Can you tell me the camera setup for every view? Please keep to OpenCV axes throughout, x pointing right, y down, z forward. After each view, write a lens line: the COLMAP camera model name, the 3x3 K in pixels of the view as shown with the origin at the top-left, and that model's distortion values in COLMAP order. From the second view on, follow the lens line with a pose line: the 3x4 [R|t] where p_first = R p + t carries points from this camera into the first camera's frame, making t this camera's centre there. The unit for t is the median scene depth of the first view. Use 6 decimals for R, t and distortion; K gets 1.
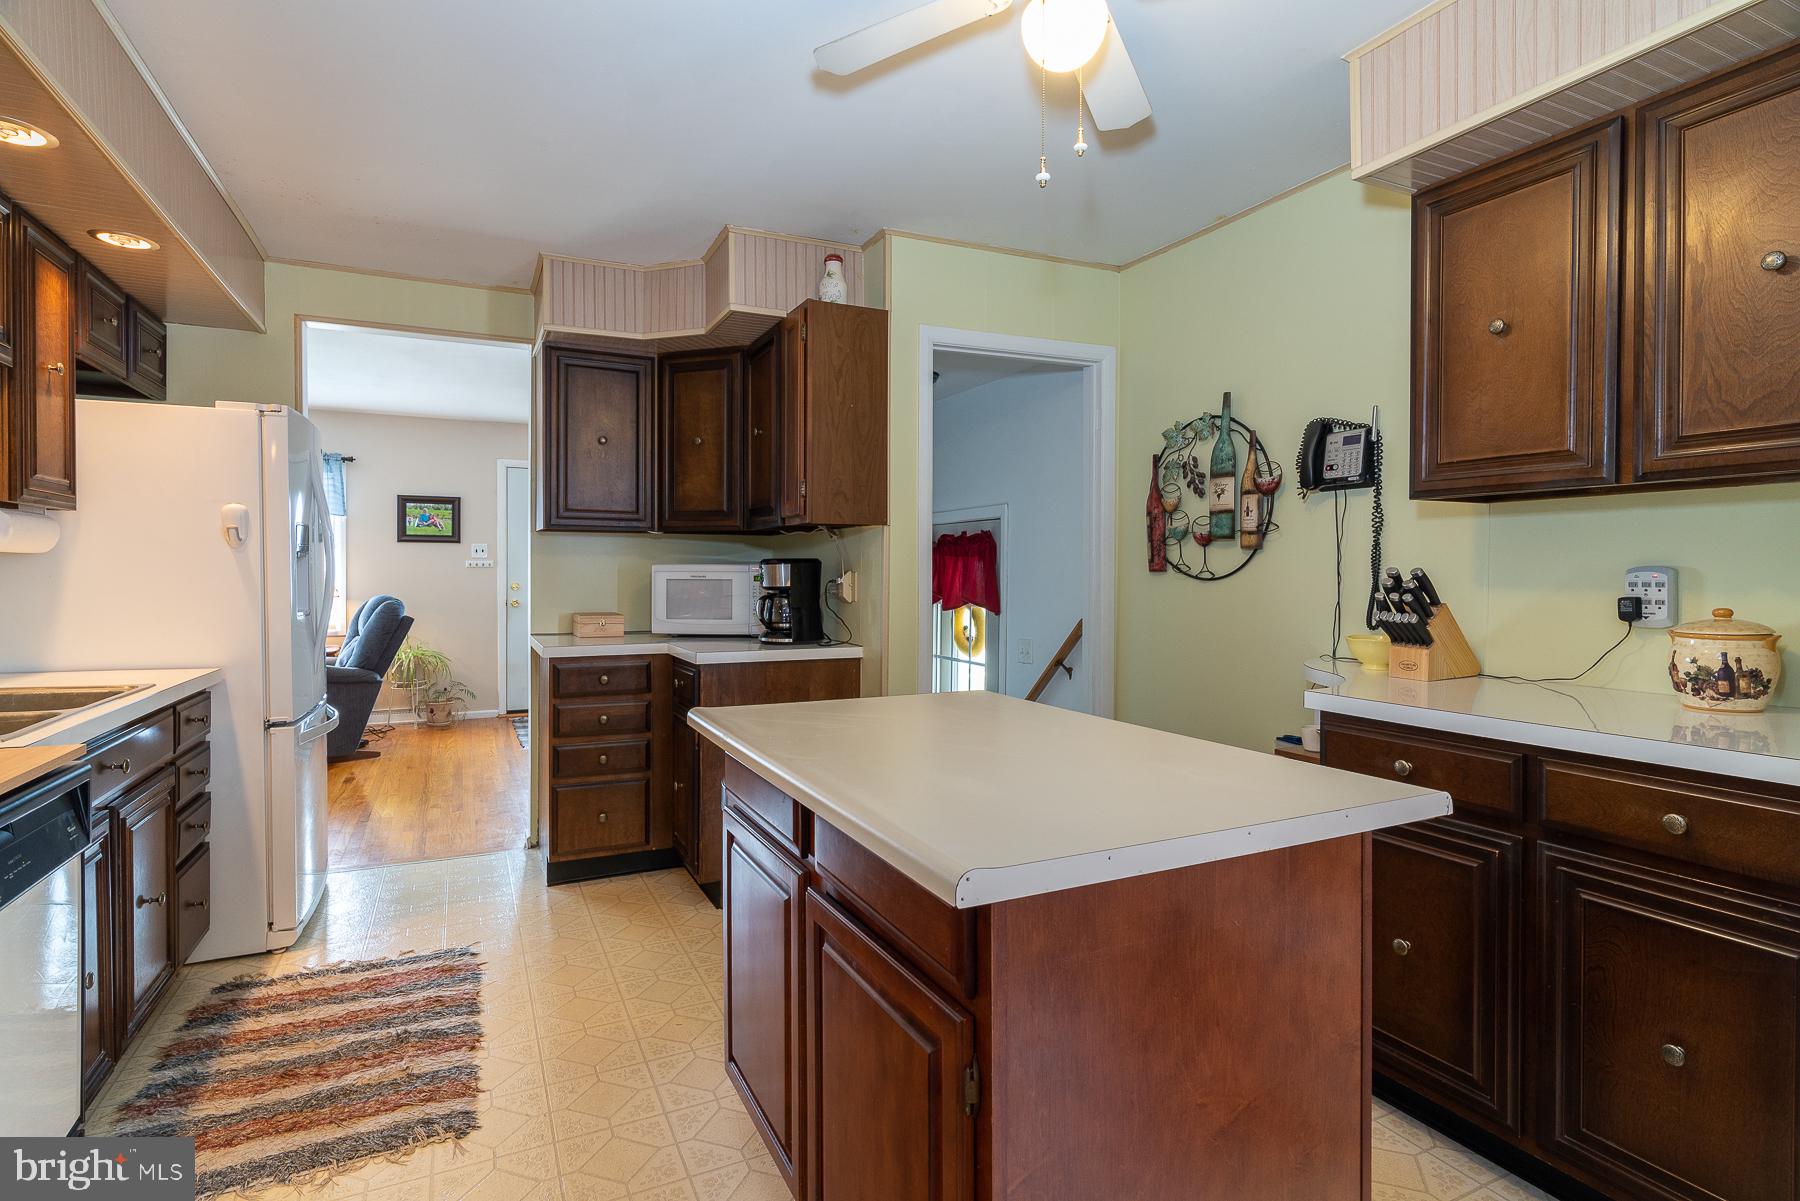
lens RADIAL K [[868.1, 0, 887.4], [0, 868.1, 585.7], [0, 0, 1]] dist [-0.003607, 0.001140]
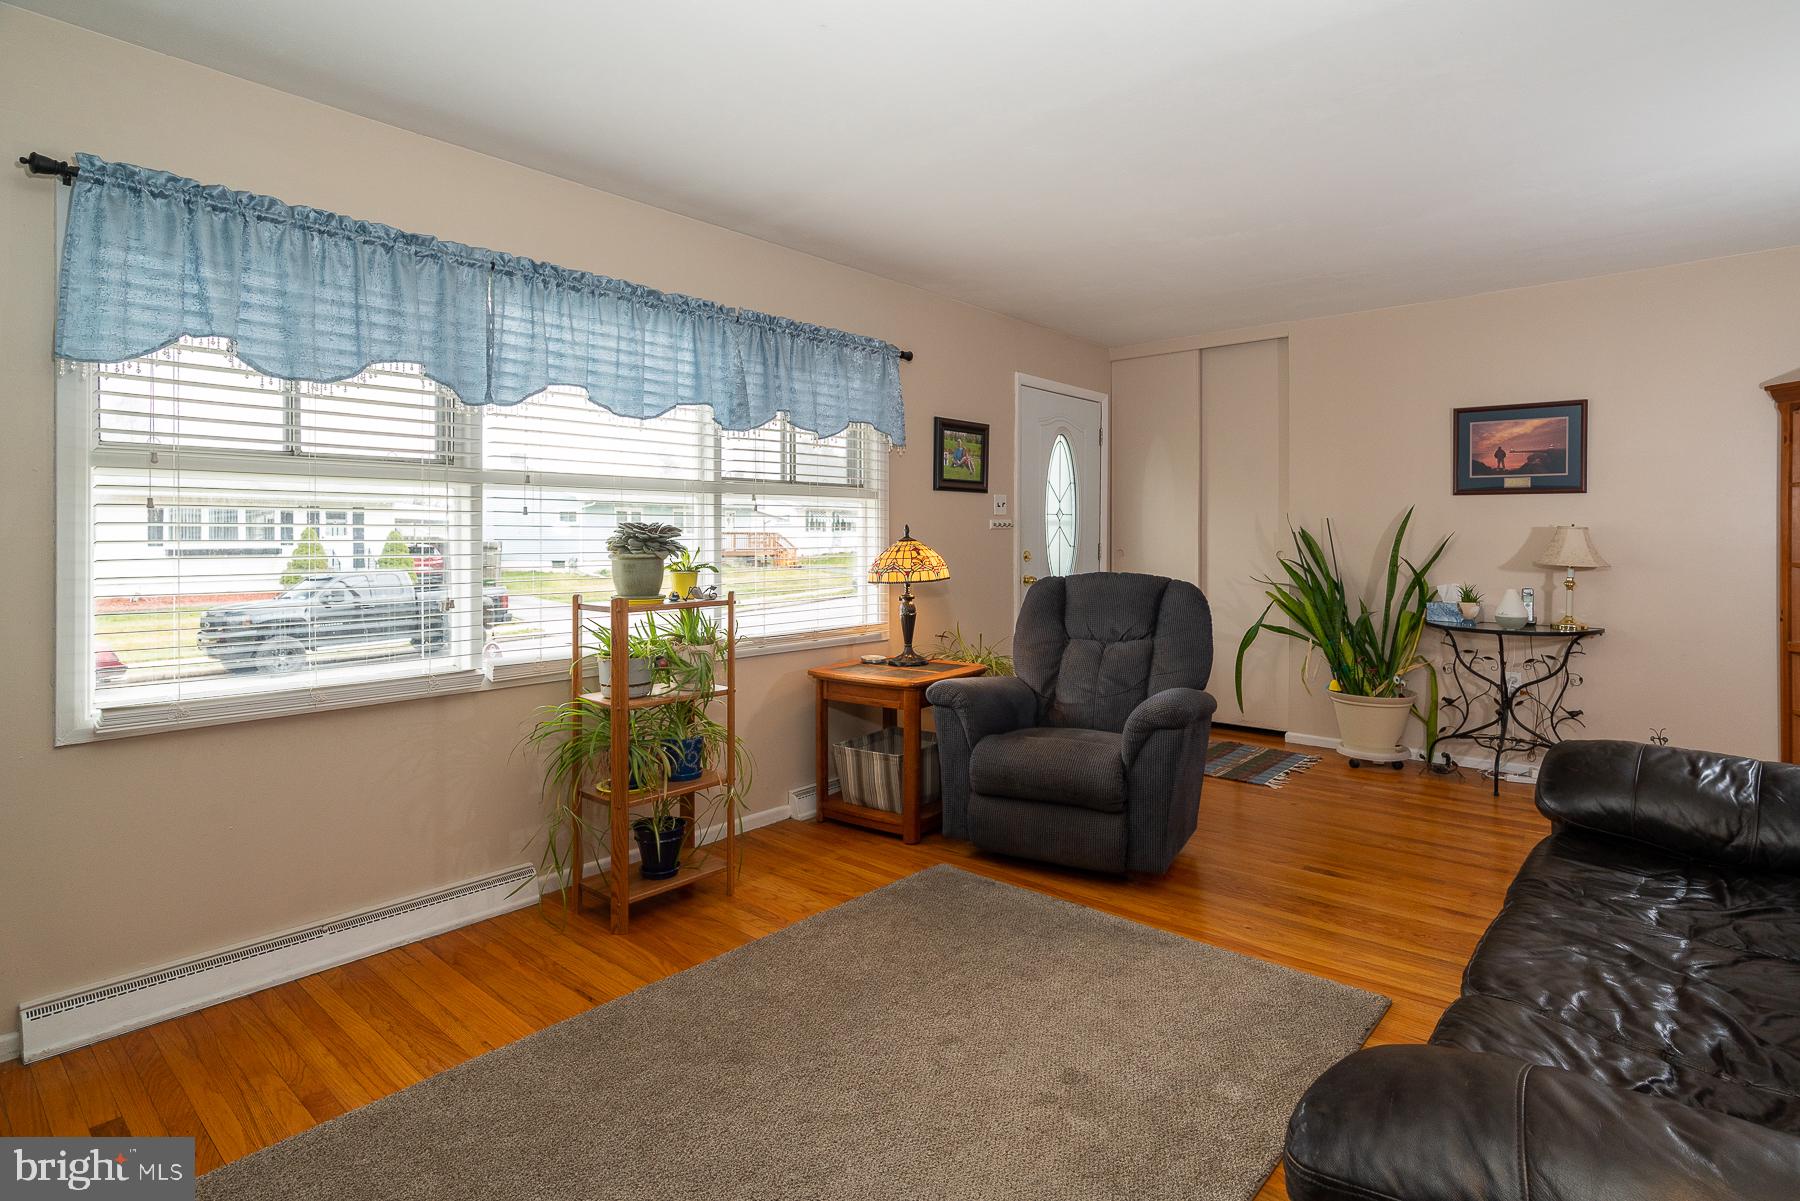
lens RADIAL K [[918.4, 0, 945.7], [0, 918.4, 533.7], [0, 0, 1]] dist [0.000079, -0.000024]
pose [[0.914736, -0.000496, 0.404051, -2.111847], [0.004059, 0.999960, -0.007961, -0.032006], [-0.404031, 0.008923, 0.914702, 0.948134]]
